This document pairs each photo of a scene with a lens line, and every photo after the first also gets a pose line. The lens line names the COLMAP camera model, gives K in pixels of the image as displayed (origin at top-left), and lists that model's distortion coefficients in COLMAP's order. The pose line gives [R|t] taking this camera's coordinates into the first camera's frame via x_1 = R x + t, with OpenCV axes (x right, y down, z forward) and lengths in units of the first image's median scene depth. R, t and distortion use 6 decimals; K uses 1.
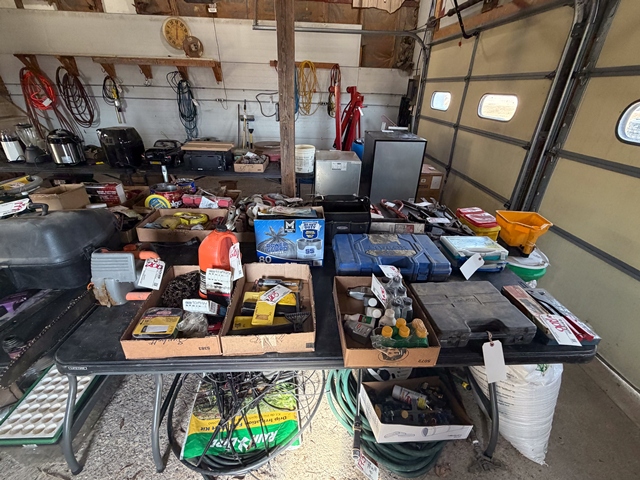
lens RADIAL K [[294.4, 0, 321.3], [0, 294.4, 241.6], [0, 0, 1]] dist [-0.001341, -0.000117]
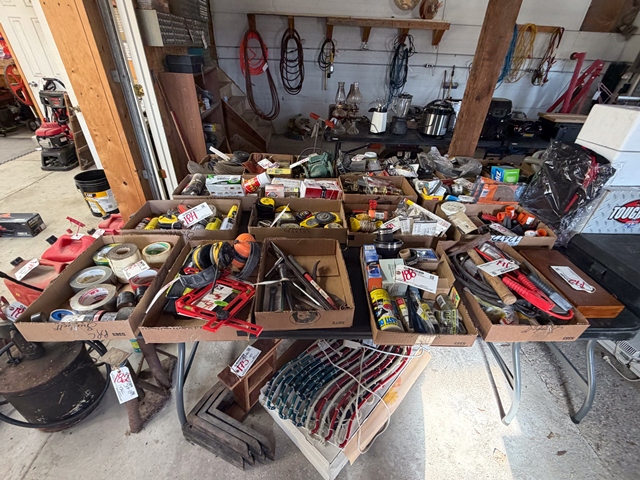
lens RADIAL K [[294.4, 0, 319.6], [0, 294.4, 241.5], [0, 0, 1]] dist [-0.001341, -0.000117]
pose [[0.999964, 0.002347, 0.008106, -0.780327], [-0.003154, 0.994869, 0.101119, -0.003314], [-0.007827, -0.101141, 0.994841, -0.019680]]
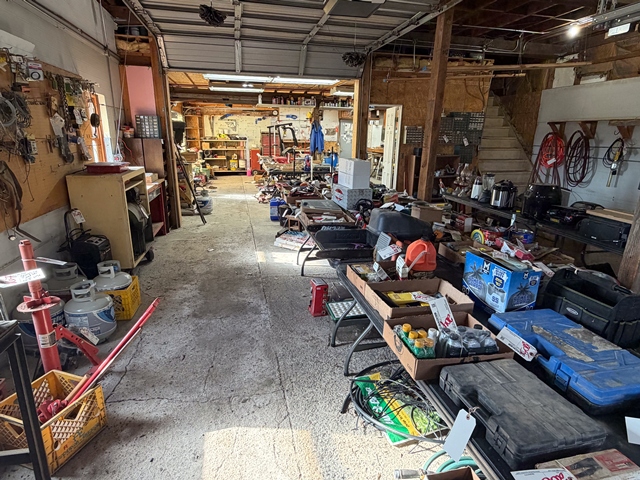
lens RADIAL K [[362.1, 0, 317.3], [0, 362.1, 242.7], [0, 0, 1]] dist [0.001665, -0.001678]
pose [[0.168831, 0.256990, -0.951553, 0.277487], [-0.468652, 0.870229, 0.151875, -0.011026], [0.867099, 0.420306, 0.267361, 0.020464]]
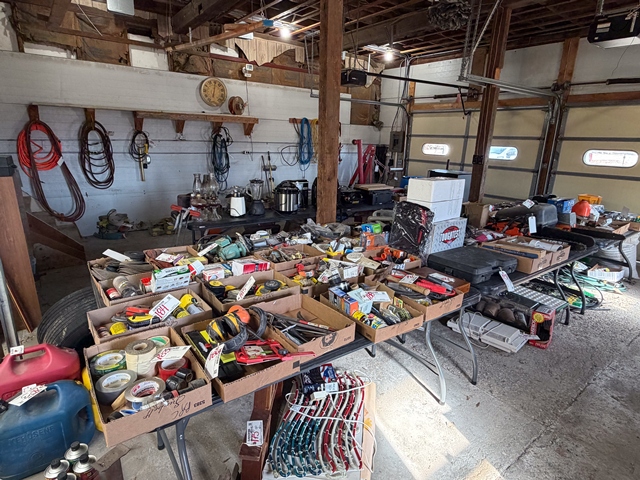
lens RADIAL K [[362.1, 0, 319.6], [0, 362.1, 243.2], [0, 0, 1]] dist [0.001665, -0.001678]
pose [[0.828517, -0.161813, 0.536075, -0.938031], [0.255655, 0.961046, -0.105030, 0.013987], [-0.498197, 0.224069, 0.837611, -0.106108]]
